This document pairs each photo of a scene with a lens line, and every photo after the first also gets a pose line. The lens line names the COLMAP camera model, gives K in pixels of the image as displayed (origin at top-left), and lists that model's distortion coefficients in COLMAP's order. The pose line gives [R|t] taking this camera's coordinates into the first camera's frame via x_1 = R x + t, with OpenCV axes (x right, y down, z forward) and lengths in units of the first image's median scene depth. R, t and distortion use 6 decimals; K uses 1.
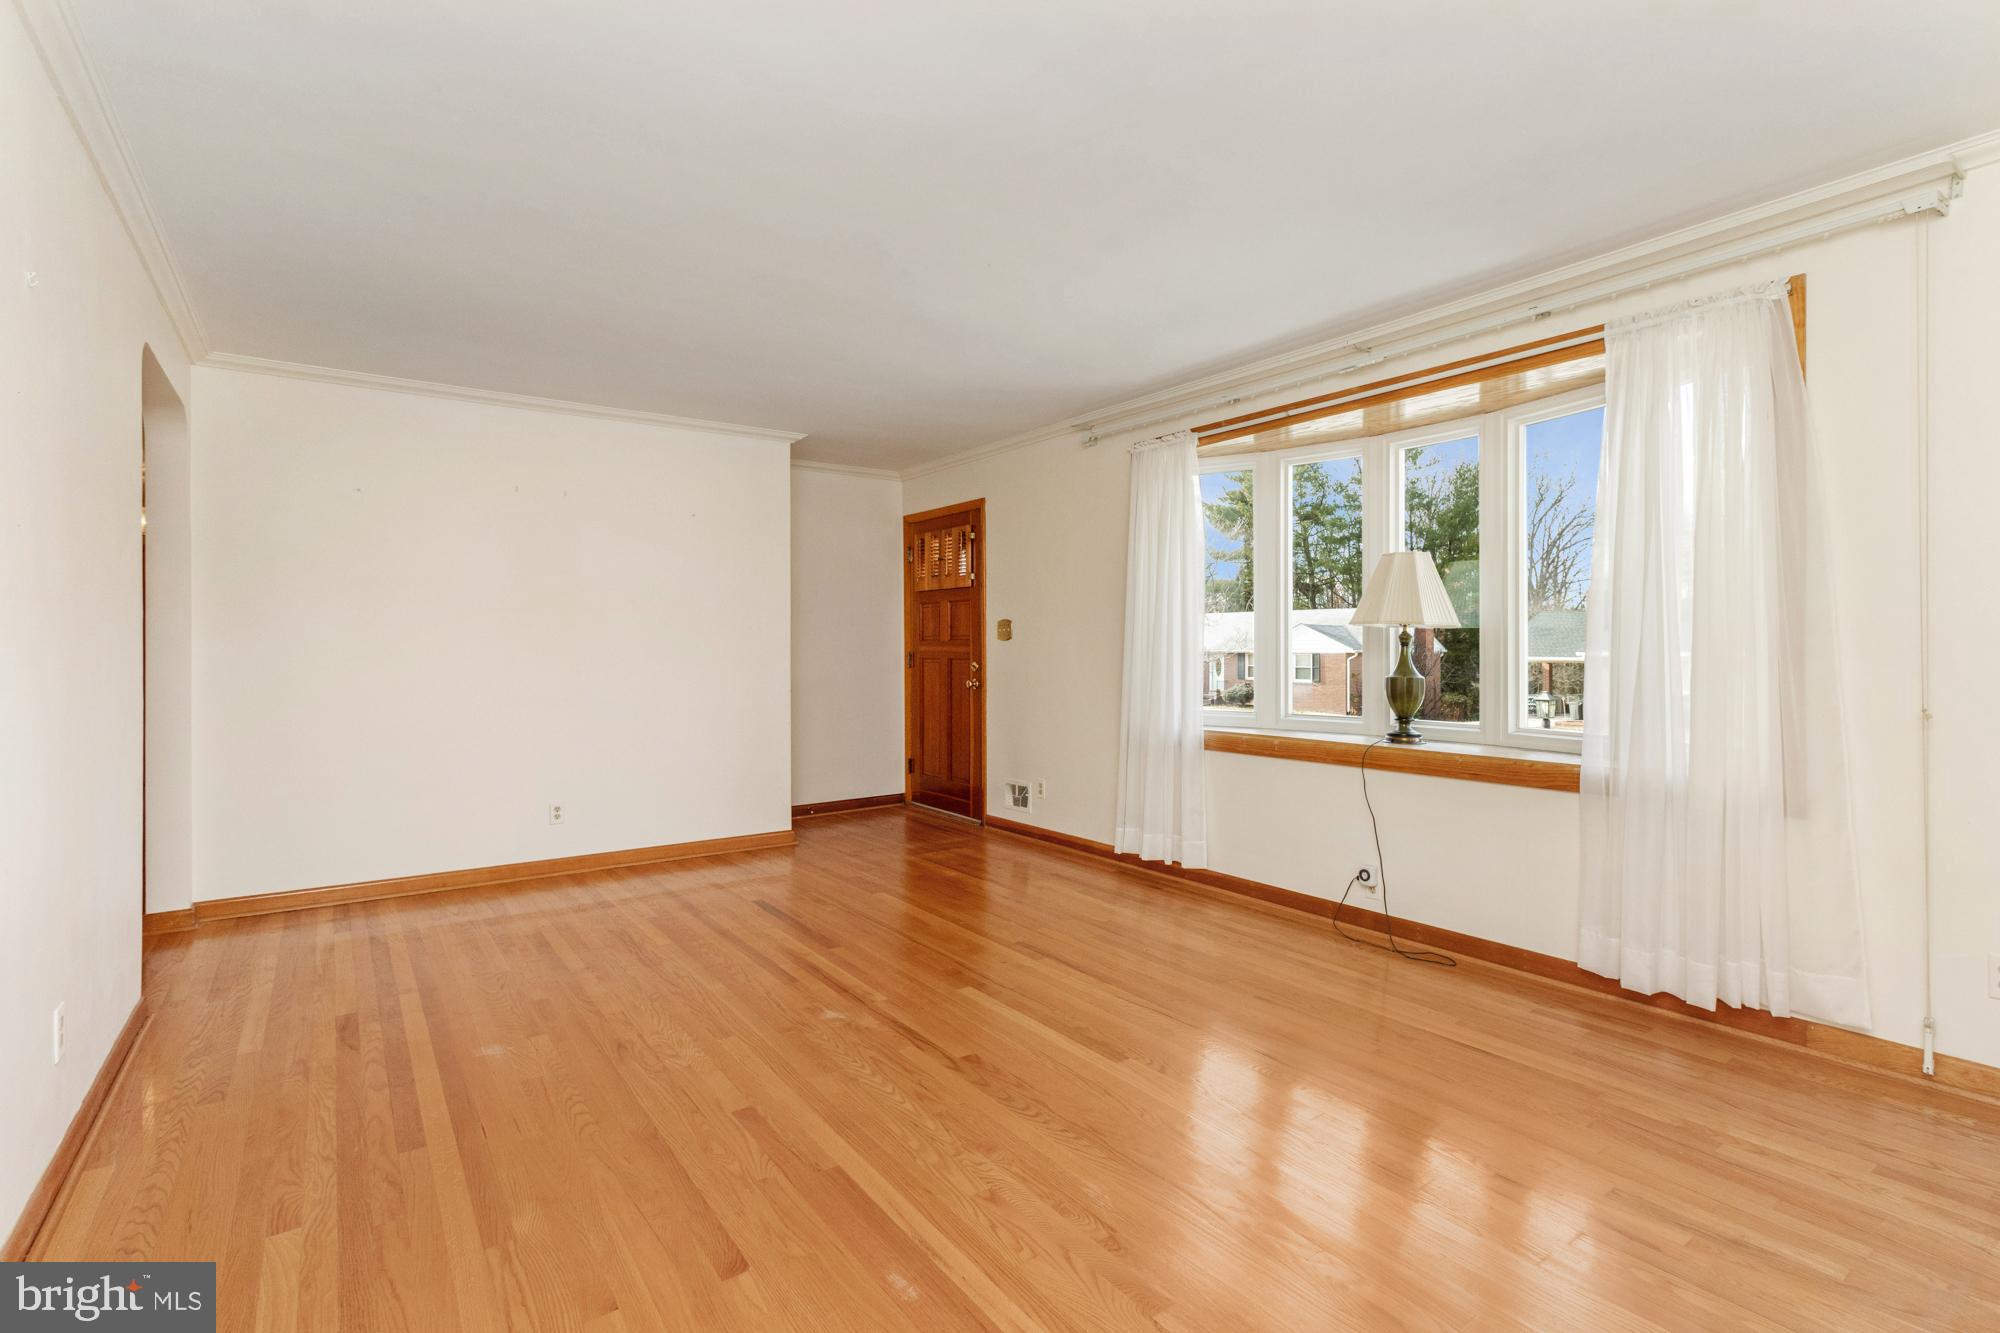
lens RADIAL K [[935.2, 0, 1013.6], [0, 935.2, 657.0], [0, 0, 1]] dist [0.002063, -0.000741]
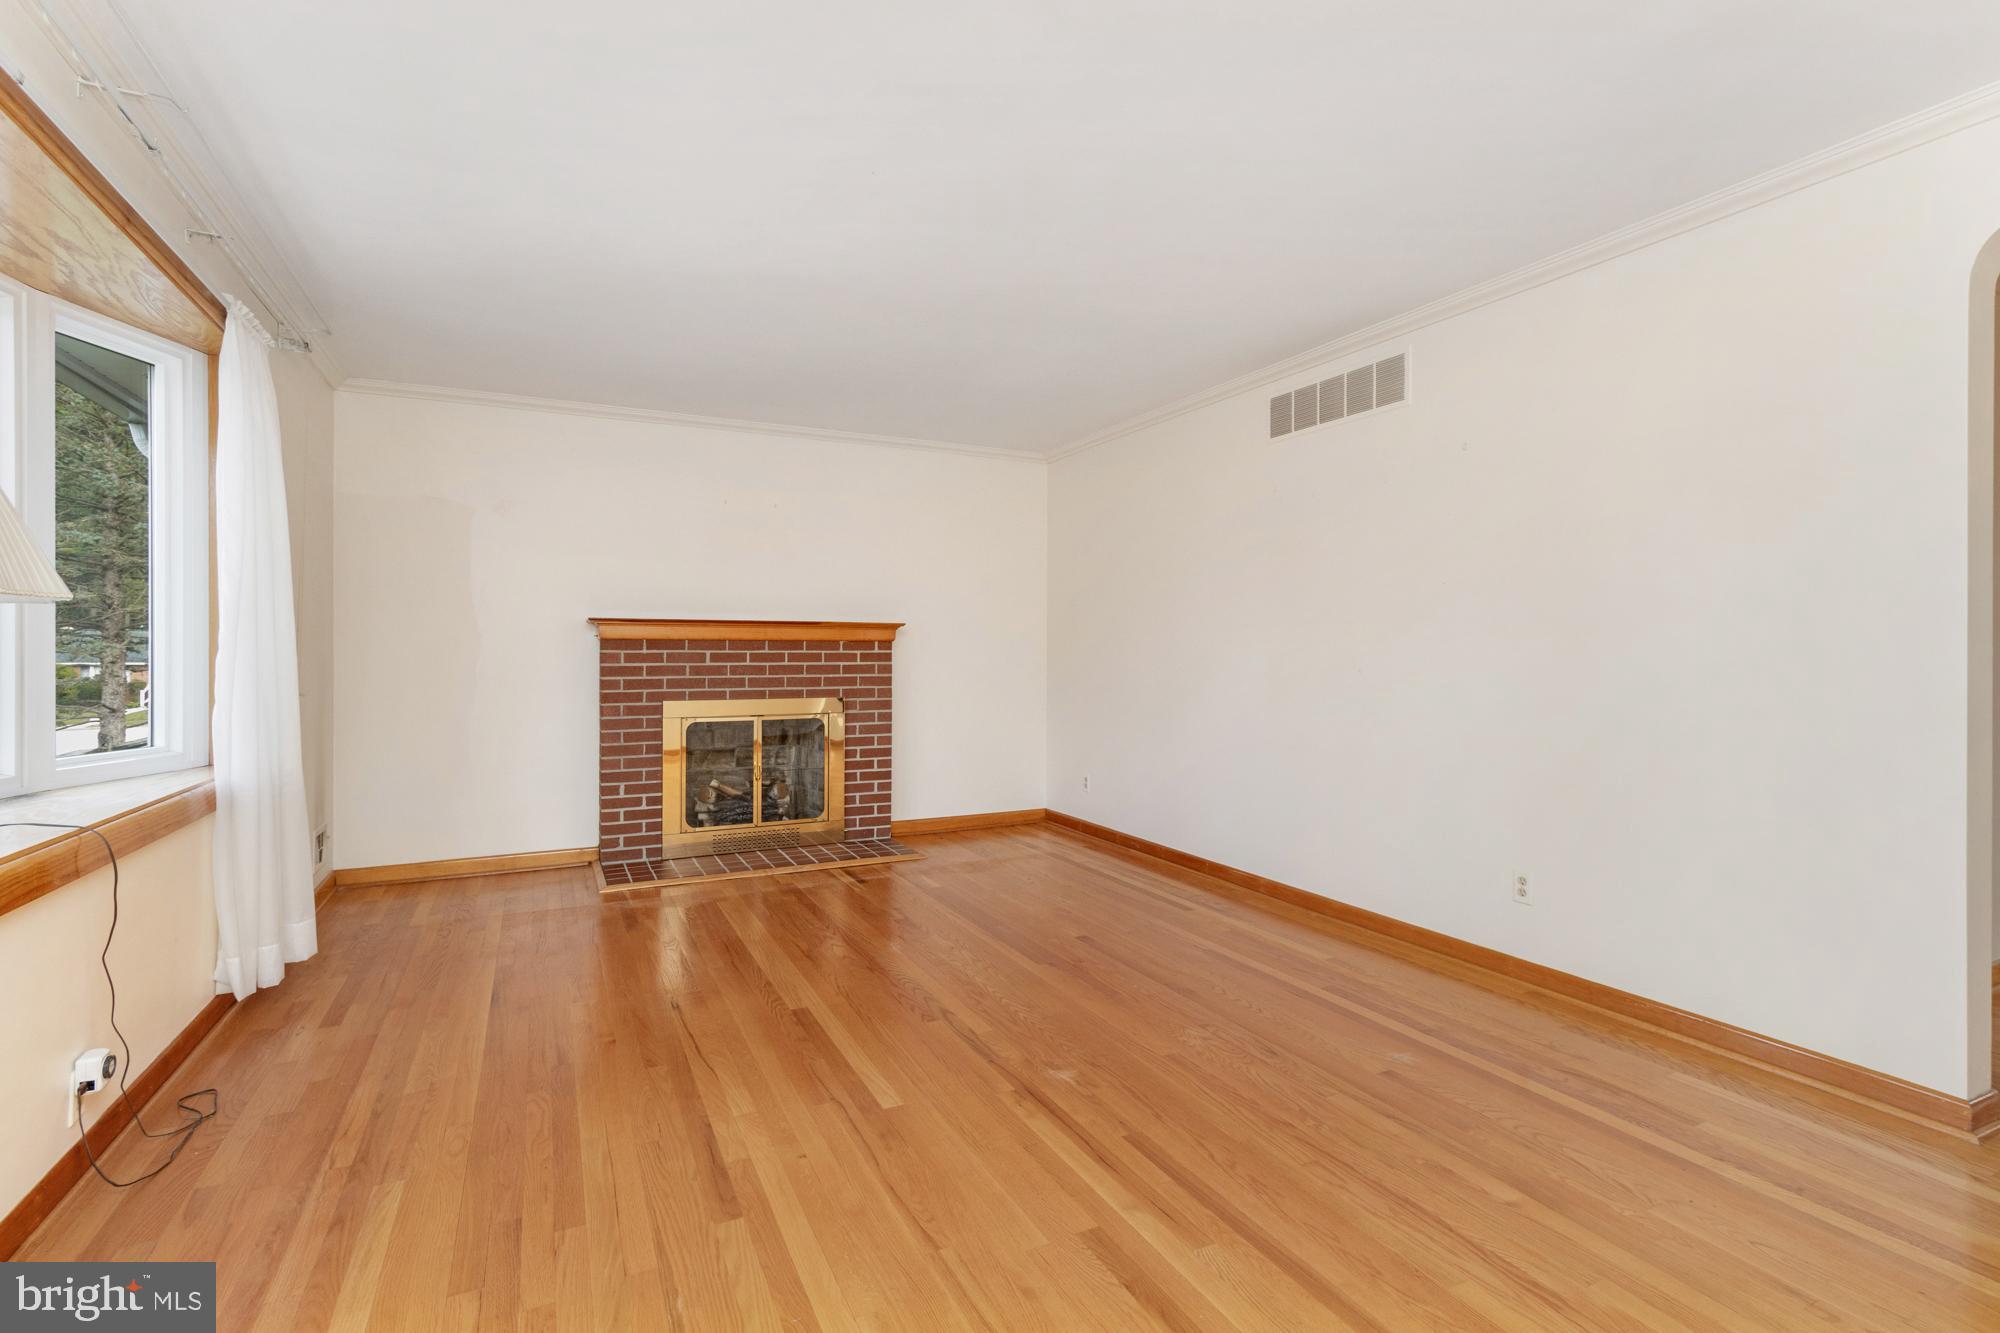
lens RADIAL K [[935.2, 0, 1004.9], [0, 935.2, 653.7], [0, 0, 1]] dist [0.002063, -0.000741]
pose [[-0.986166, 0.001479, 0.165754, -0.248283], [0.003160, 0.999946, 0.009882, -0.008277], [-0.165730, 0.010269, -0.986118, 1.619249]]
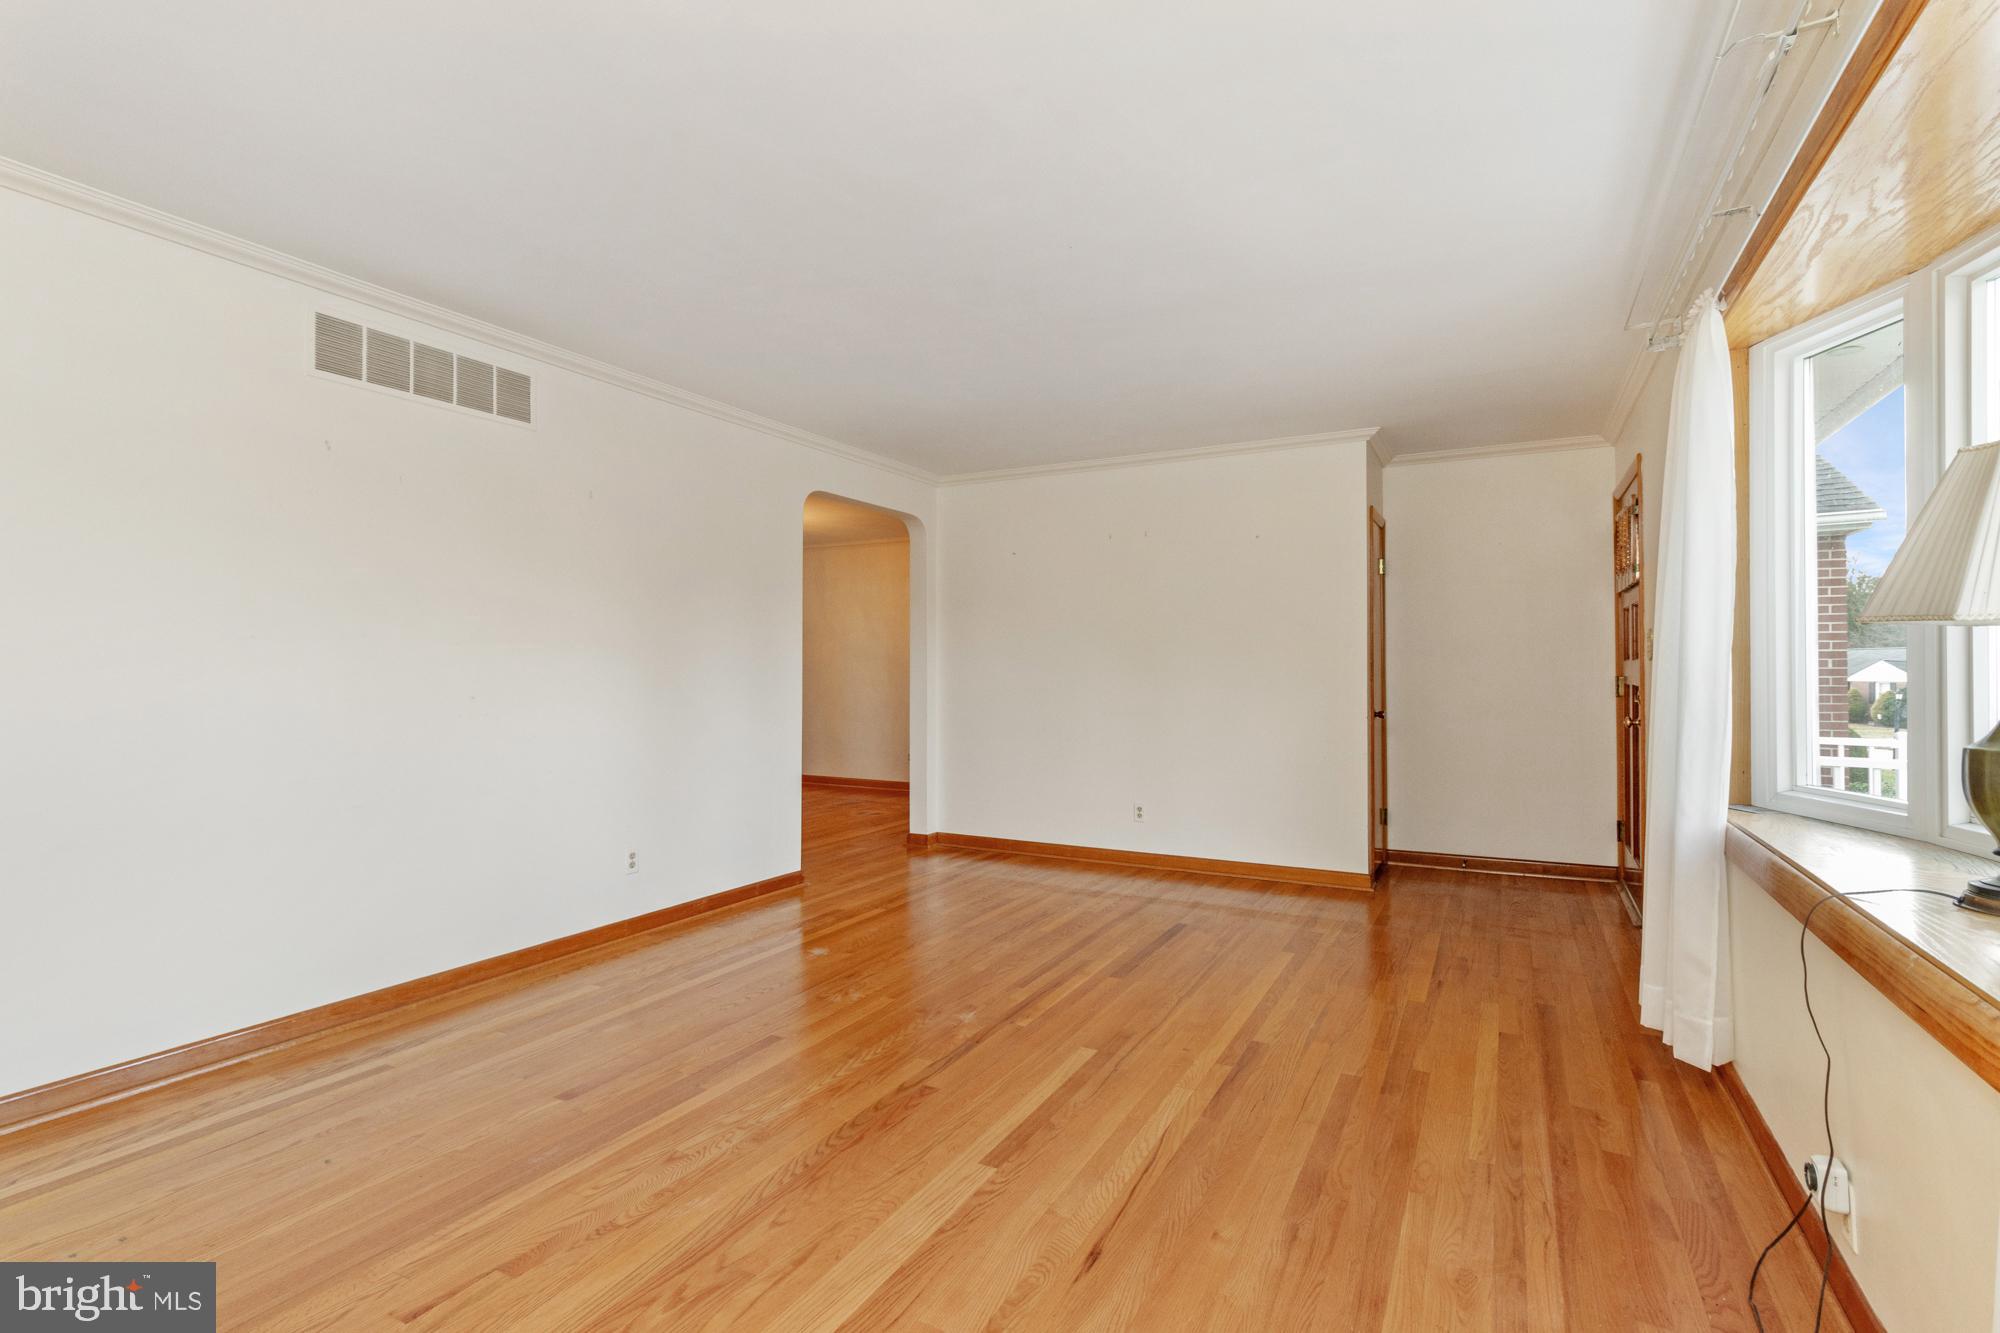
lens RADIAL K [[935.2, 0, 1012.5], [0, 935.2, 666.8], [0, 0, 1]] dist [0.002063, -0.000741]
pose [[0.442659, 0.002103, -0.896688, 0.686340], [-0.009598, 0.999951, -0.002393, -0.011713], [0.896639, 0.009666, 0.442657, 0.502310]]
